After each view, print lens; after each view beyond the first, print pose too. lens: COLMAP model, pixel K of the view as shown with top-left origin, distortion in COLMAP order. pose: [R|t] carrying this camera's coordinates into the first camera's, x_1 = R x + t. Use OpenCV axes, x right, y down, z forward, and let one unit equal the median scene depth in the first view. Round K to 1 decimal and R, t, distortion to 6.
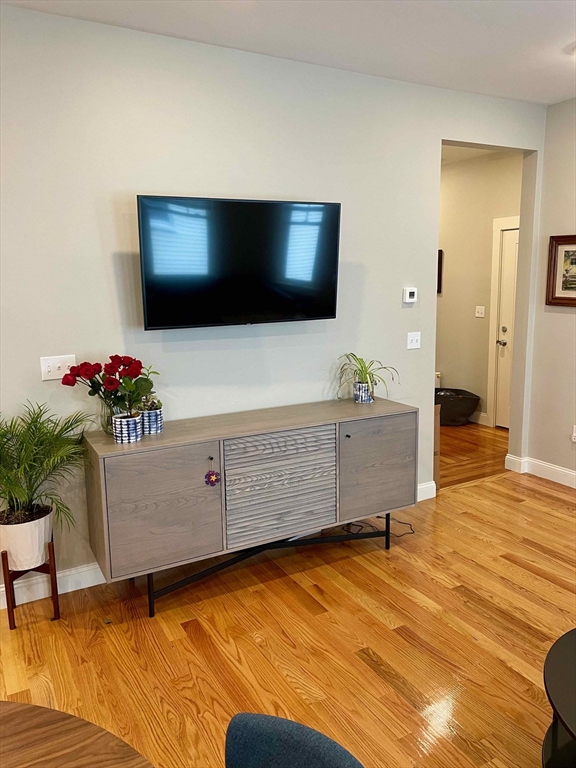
lens RADIAL K [[574.1, 0, 287.1], [0, 574.1, 385.2], [0, 0, 1]] dist [0.088707, -0.104707]
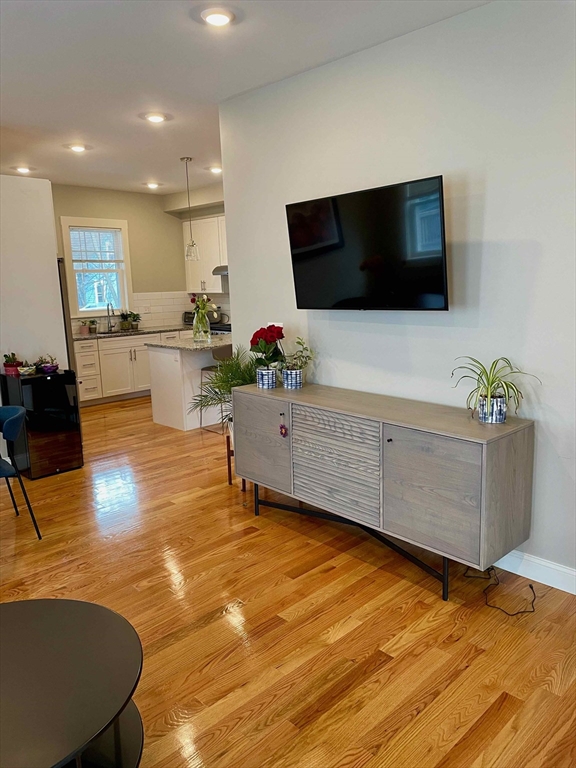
lens RADIAL K [[574.1, 0, 306.2], [0, 574.1, 382.5], [0, 0, 1]] dist [0.088707, -0.104707]
pose [[0.268217, 0.184623, -0.945502, 0.925290], [-0.149193, 0.977584, 0.148565, -0.117168], [0.951736, 0.101214, 0.289749, 0.611044]]
